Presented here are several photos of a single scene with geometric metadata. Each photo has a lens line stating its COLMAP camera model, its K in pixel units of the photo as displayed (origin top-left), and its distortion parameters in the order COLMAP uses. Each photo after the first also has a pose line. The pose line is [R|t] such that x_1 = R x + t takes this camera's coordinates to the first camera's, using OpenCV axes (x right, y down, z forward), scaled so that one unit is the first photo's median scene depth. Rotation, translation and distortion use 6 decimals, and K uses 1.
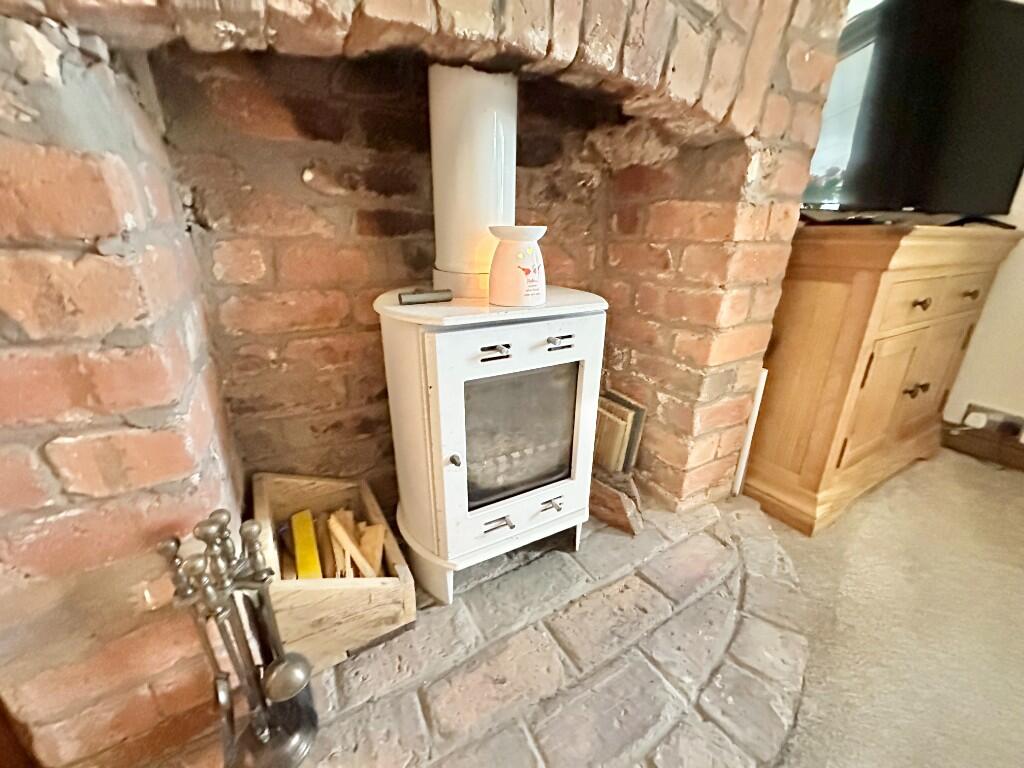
lens RADIAL K [[407.9, 0, 509.0], [0, 407.9, 386.2], [0, 0, 1]] dist [-0.003861, 0.000528]
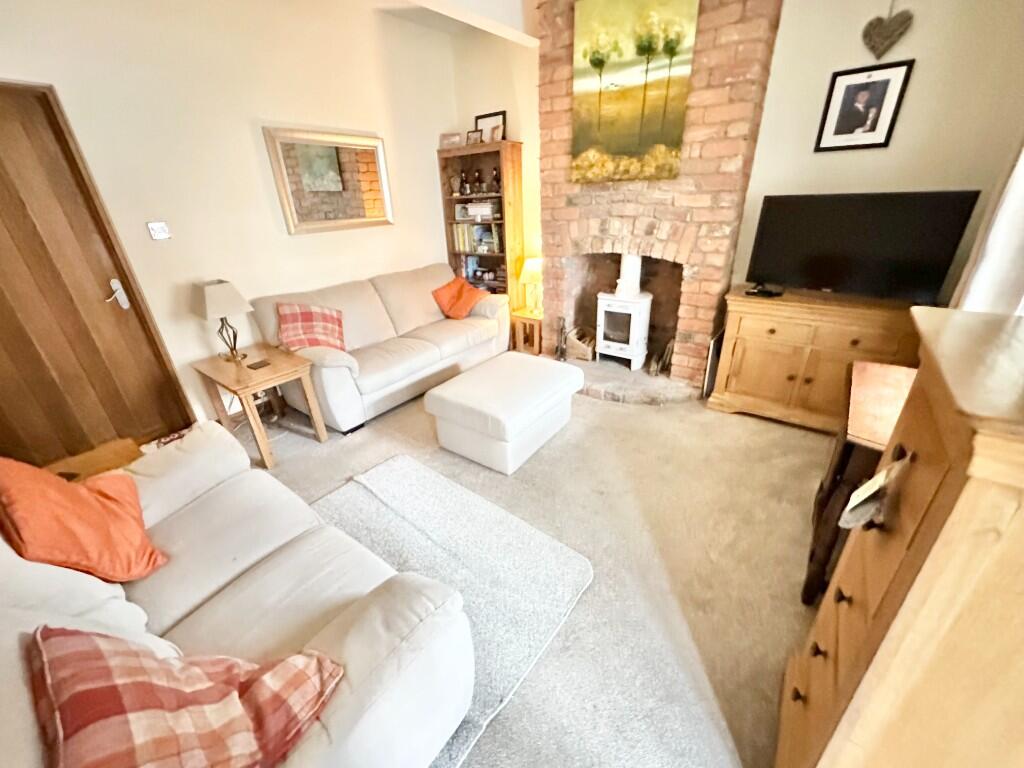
lens RADIAL K [[407.9, 0, 514.6], [0, 407.9, 386.8], [0, 0, 1]] dist [-0.003861, 0.000528]
pose [[0.413531, 0.376707, -0.828905, 3.066643], [-0.276347, 0.919378, 0.279957, -0.188789], [0.867539, 0.113294, 0.484293, -1.755120]]
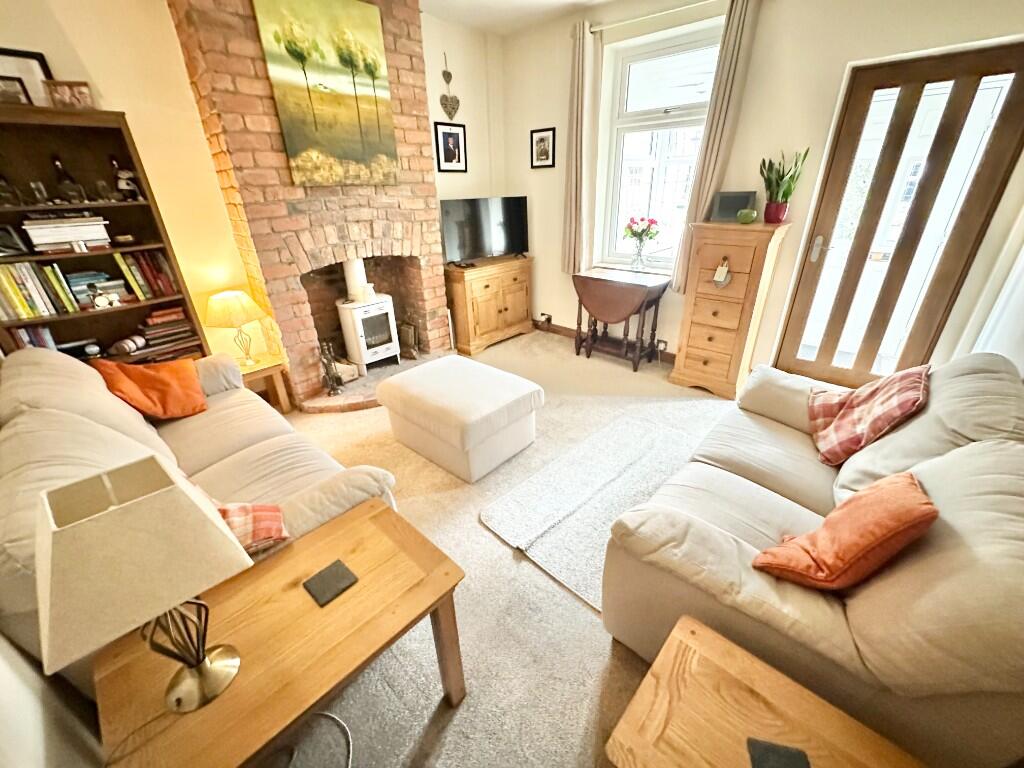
lens RADIAL K [[407.9, 0, 514.4], [0, 407.9, 383.1], [0, 0, 1]] dist [-0.003861, 0.000528]
pose [[0.946345, -0.165438, 0.277599, 0.112199], [0.141553, 0.984439, 0.104130, 0.378983], [-0.290506, -0.059248, 0.955037, -3.223920]]
